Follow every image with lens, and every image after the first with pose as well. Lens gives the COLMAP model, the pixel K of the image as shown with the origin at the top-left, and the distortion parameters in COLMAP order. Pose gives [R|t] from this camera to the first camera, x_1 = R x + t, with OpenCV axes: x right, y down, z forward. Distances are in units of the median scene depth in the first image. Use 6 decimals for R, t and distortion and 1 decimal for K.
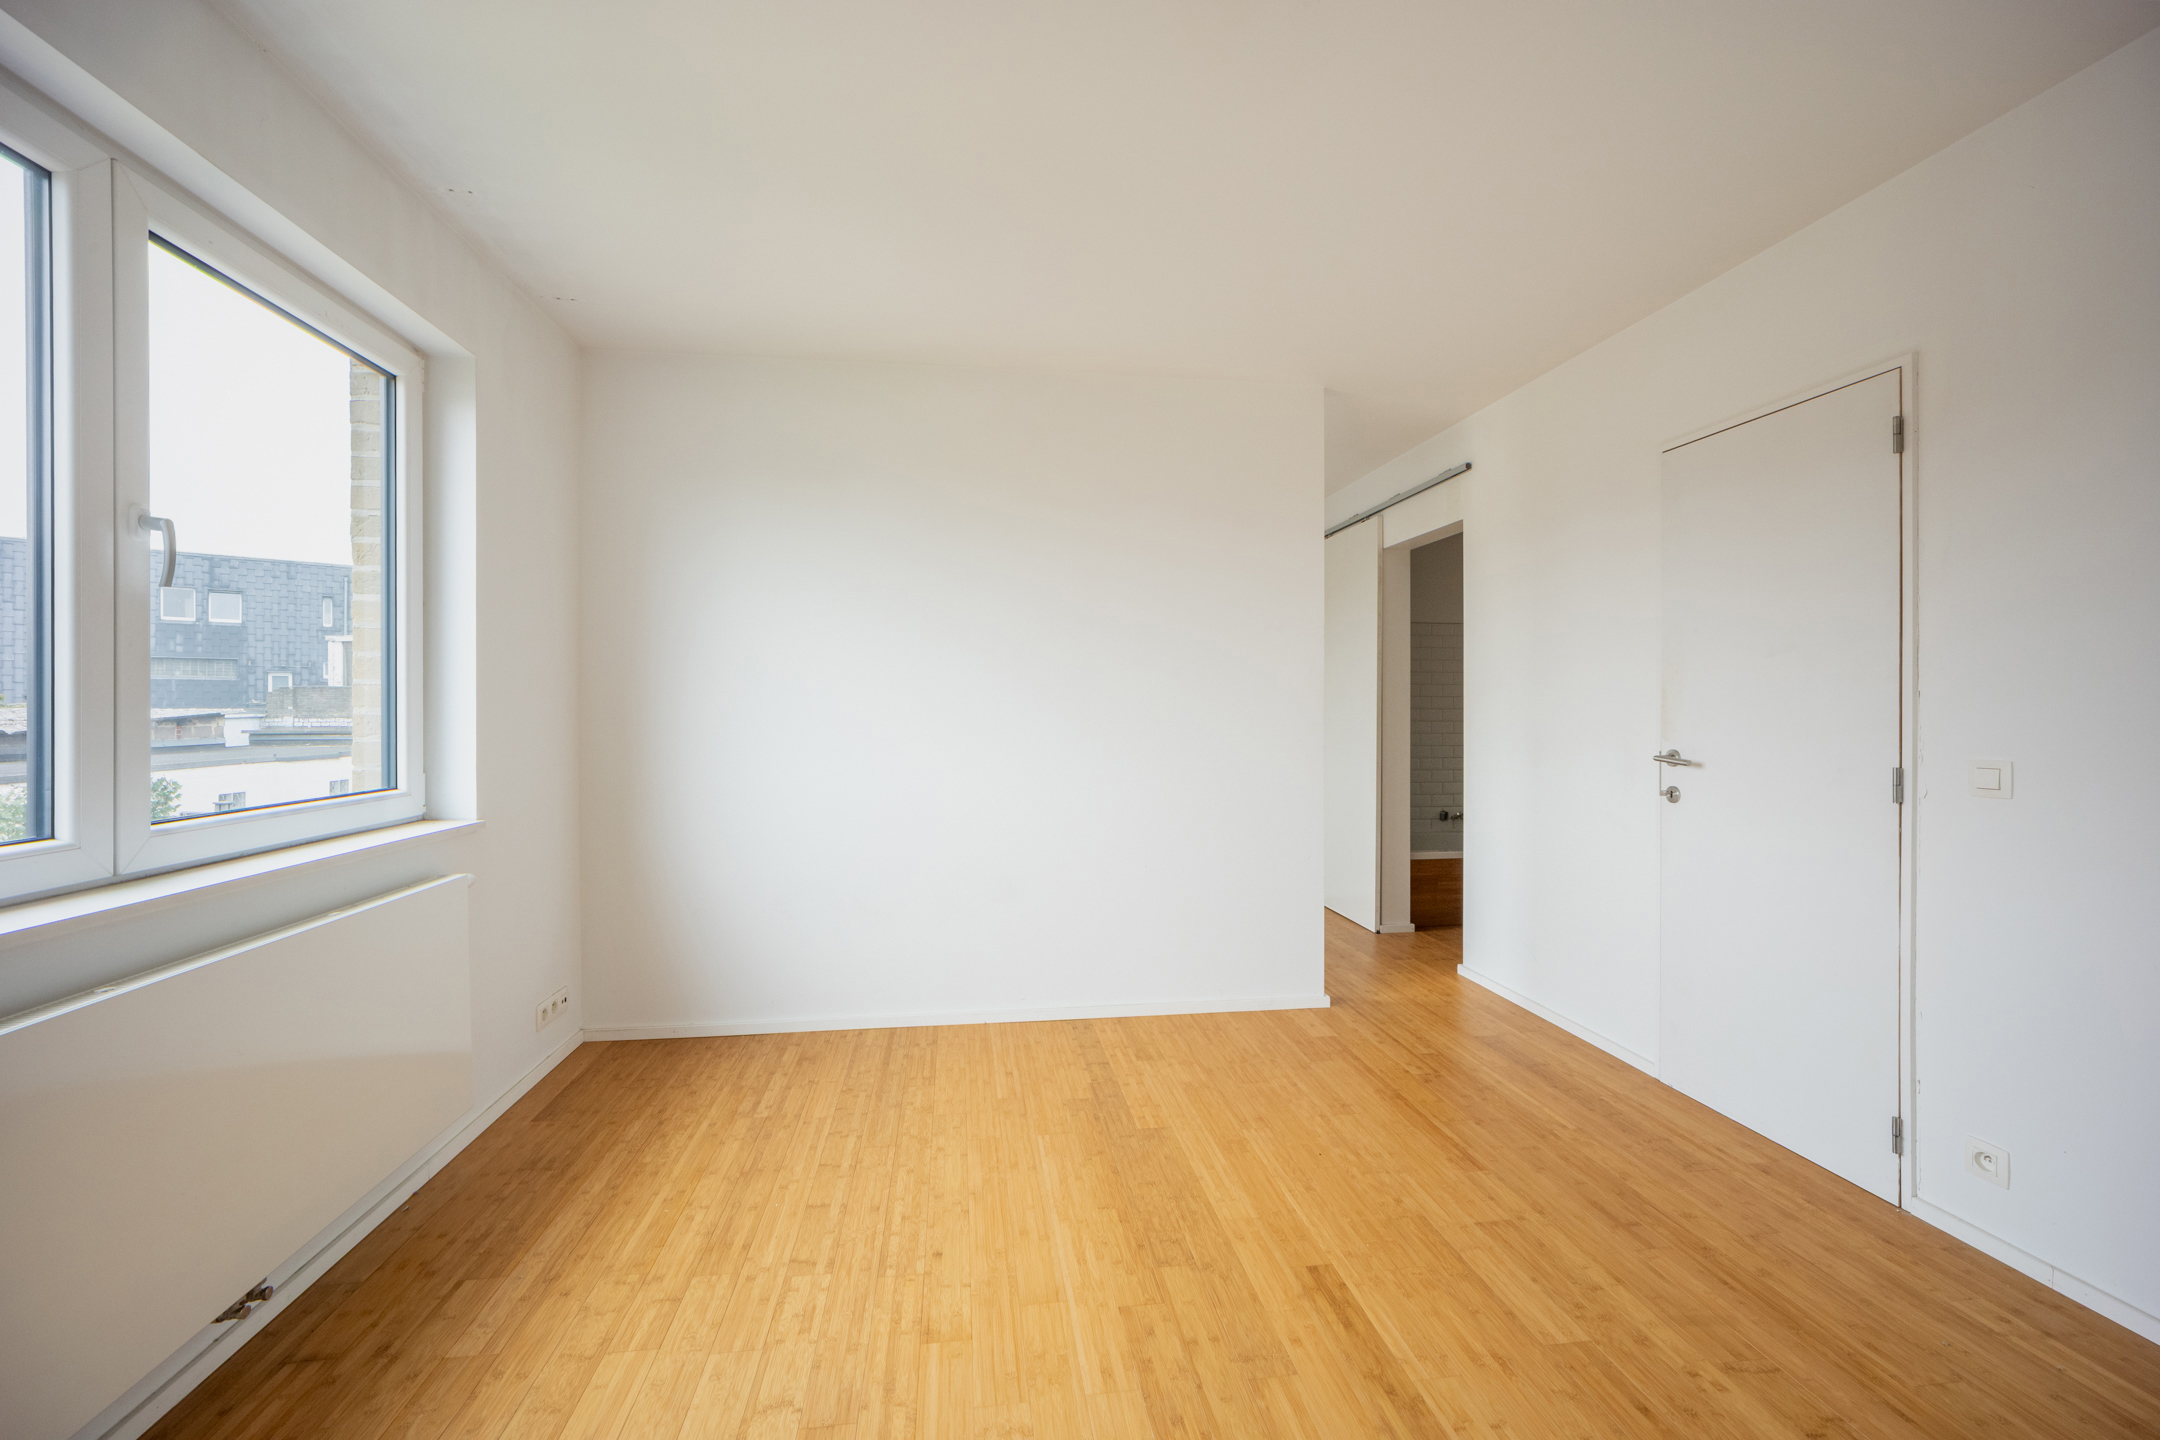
lens RADIAL K [[875.8, 0, 1082.5], [0, 875.8, 715.4], [0, 0, 1]] dist [-0.000542, 0.000864]
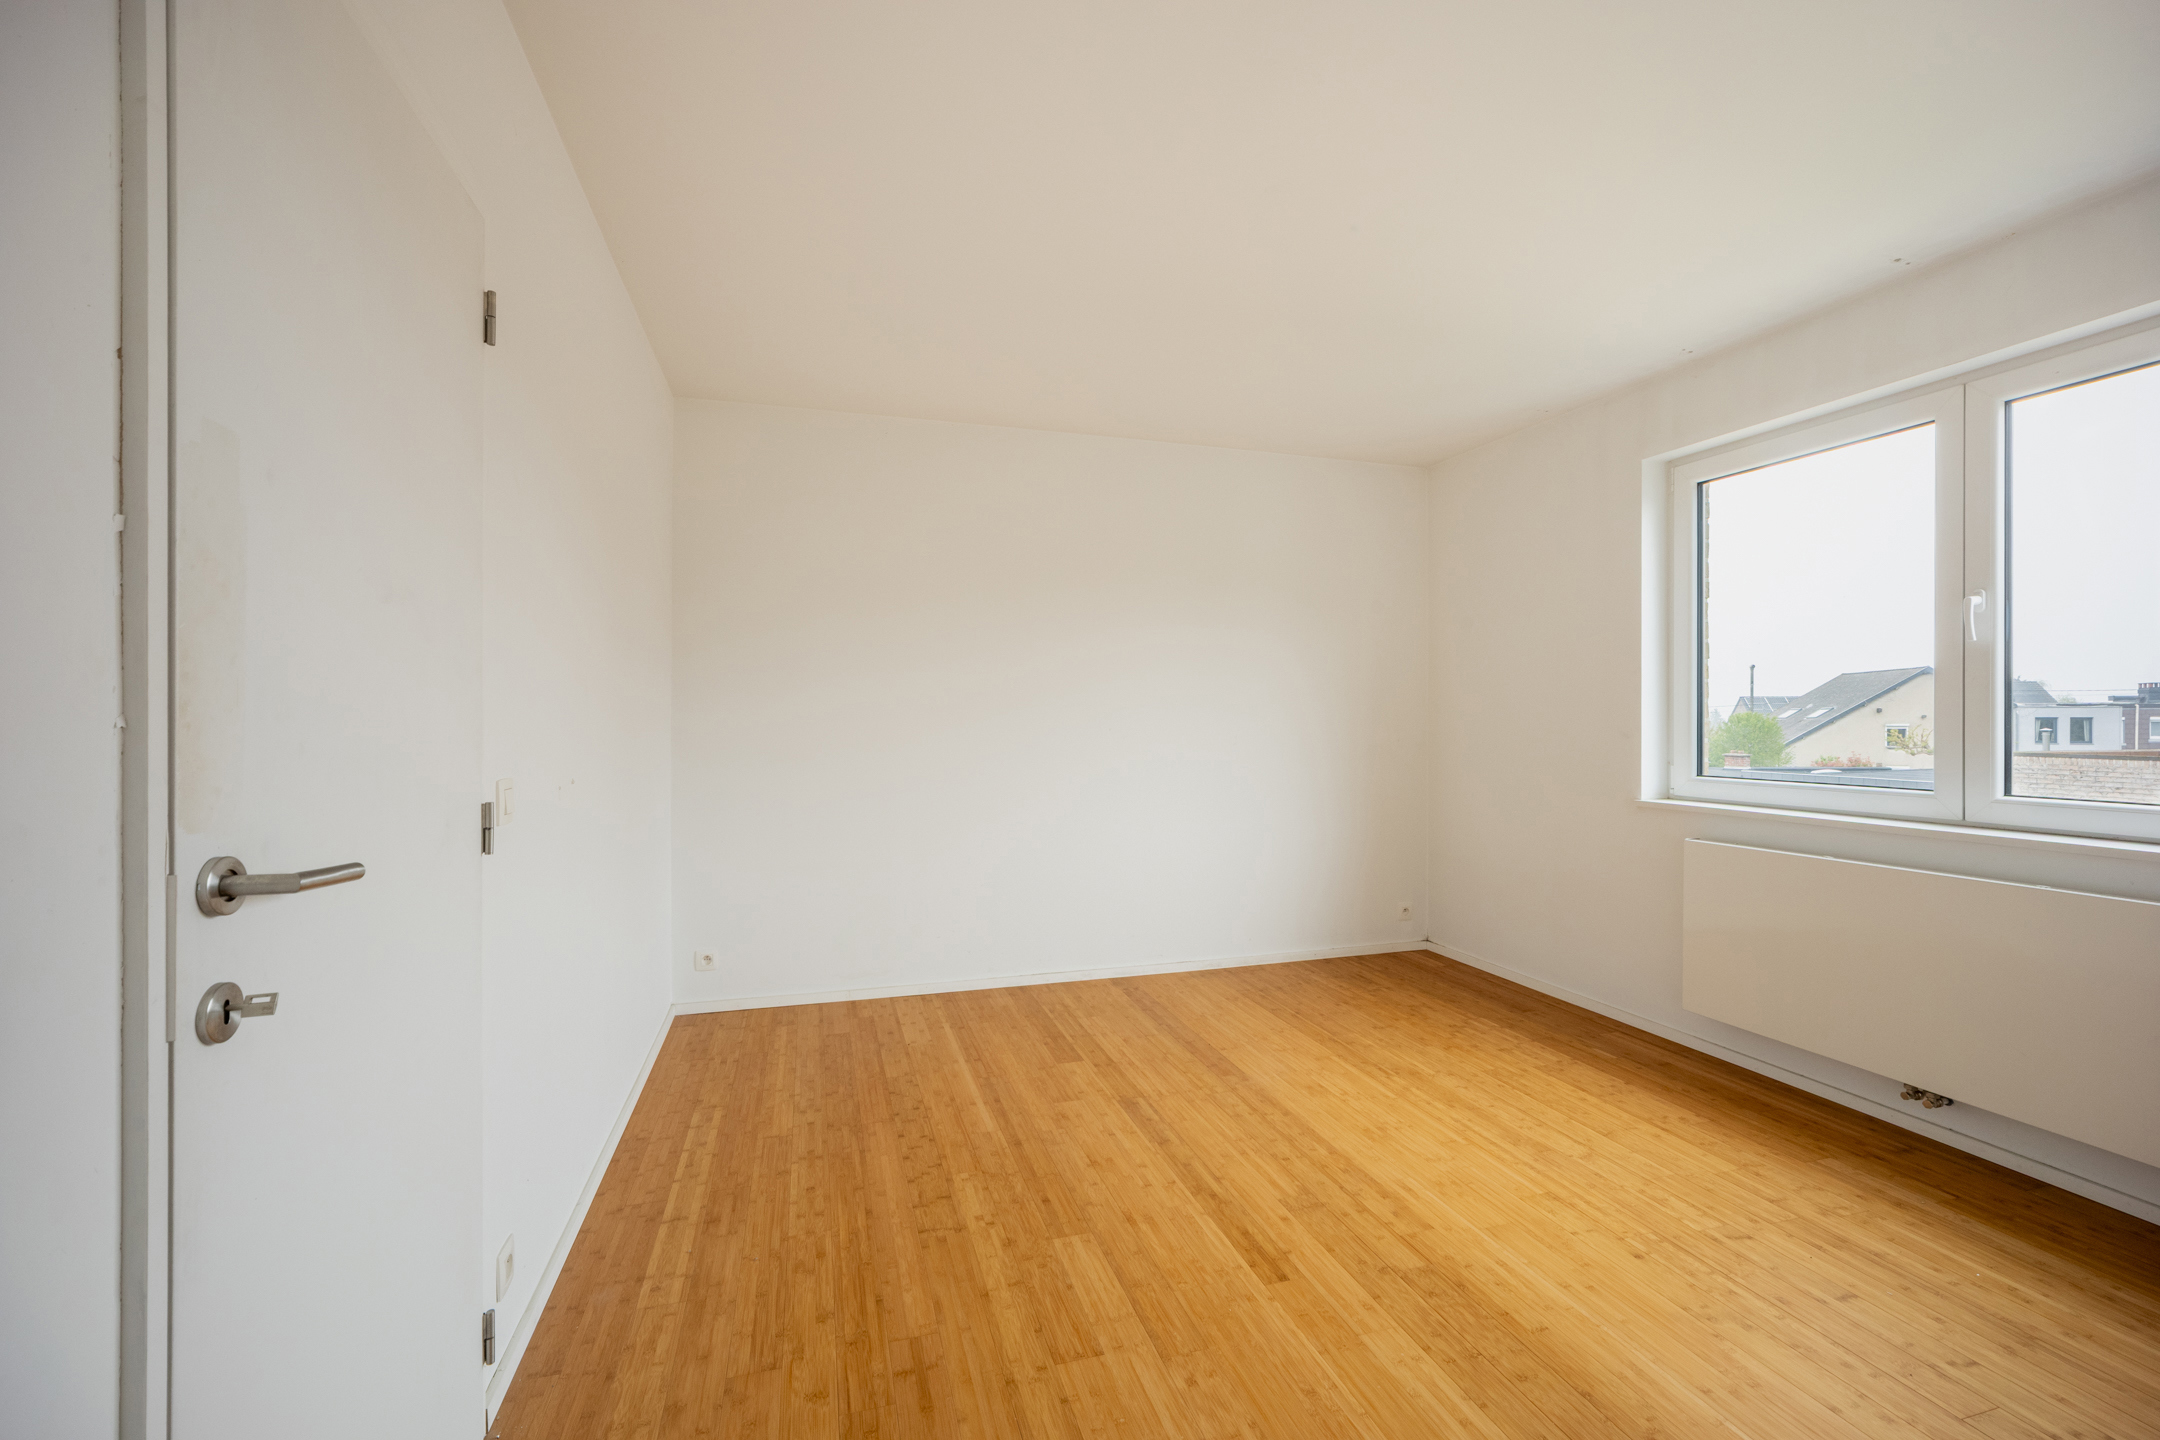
lens RADIAL K [[875.8, 0, 1078.8], [0, 875.8, 718.7], [0, 0, 1]] dist [-0.000542, 0.000864]
pose [[-0.988888, -0.002085, -0.148646, 0.658012], [-0.003237, 0.999967, 0.007509, -0.013476], [0.148626, 0.007906, -0.988862, 1.993291]]
